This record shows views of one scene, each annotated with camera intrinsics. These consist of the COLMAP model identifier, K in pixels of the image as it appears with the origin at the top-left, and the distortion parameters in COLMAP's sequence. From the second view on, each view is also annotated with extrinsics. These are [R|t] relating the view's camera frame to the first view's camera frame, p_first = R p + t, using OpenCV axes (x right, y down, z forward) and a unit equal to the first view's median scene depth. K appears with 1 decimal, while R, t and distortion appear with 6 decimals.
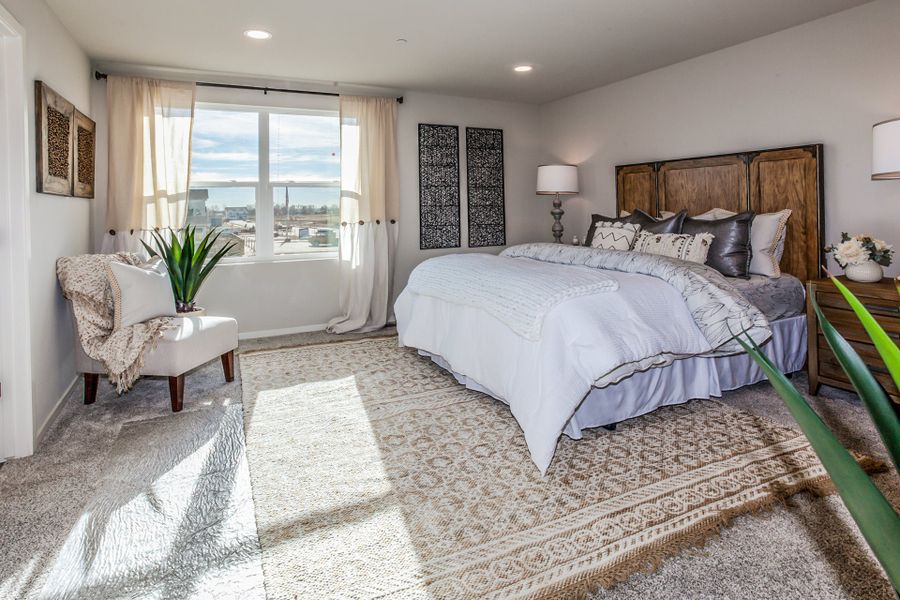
lens RADIAL K [[453.8, 0, 449.0], [0, 453.8, 220.8], [0, 0, 1]] dist [-0.026141, 0.026120]
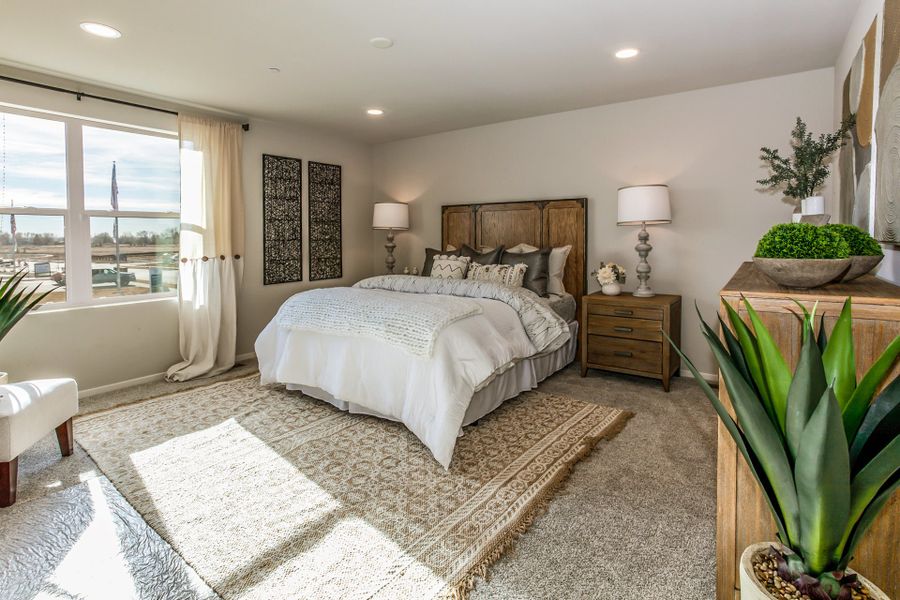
lens RADIAL K [[436.0, 0, 447.6], [0, 436.0, 273.6], [0, 0, 1]] dist [-0.000312, 0.000520]
pose [[0.891972, -0.028425, 0.451195, -0.172664], [0.004942, 0.998575, 0.053140, -0.011208], [-0.452063, -0.045170, 0.890842, -0.008280]]
